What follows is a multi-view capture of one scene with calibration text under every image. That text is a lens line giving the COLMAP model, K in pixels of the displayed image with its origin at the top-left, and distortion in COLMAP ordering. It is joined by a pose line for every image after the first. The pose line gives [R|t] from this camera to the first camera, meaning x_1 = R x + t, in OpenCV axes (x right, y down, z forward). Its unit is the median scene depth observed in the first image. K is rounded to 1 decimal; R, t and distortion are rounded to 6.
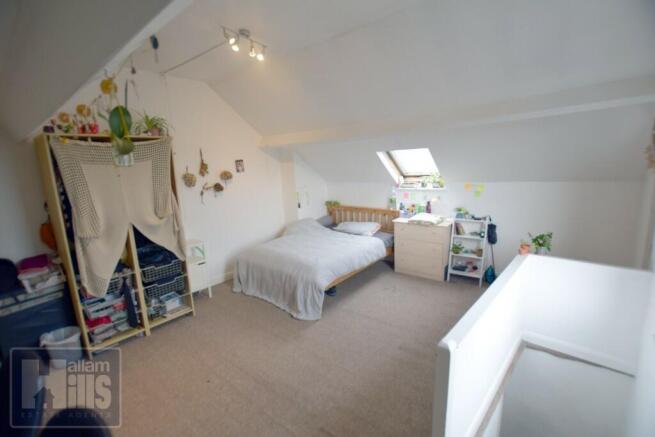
lens RADIAL K [[282.9, 0, 327.5], [0, 282.9, 218.5], [0, 0, 1]] dist [-0.022460, 0.000248]
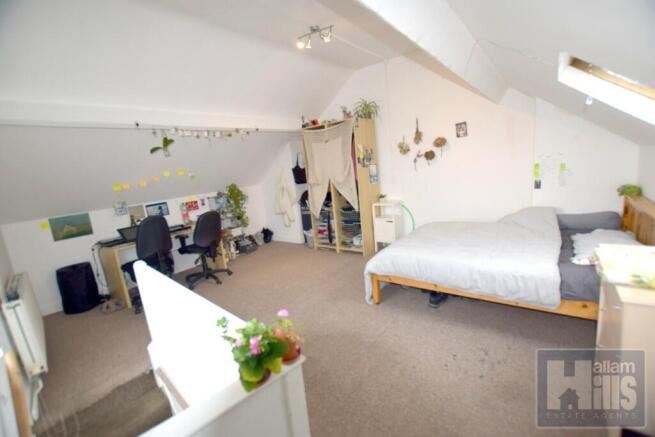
lens RADIAL K [[282.9, 0, 327.5], [0, 282.9, 218.5], [0, 0, 1]] dist [-0.022460, 0.000248]
pose [[0.041529, 0.229067, -0.972524, 0.560534], [-0.092355, 0.970077, 0.224547, -0.076379], [0.994860, 0.080493, 0.061442, 0.551069]]
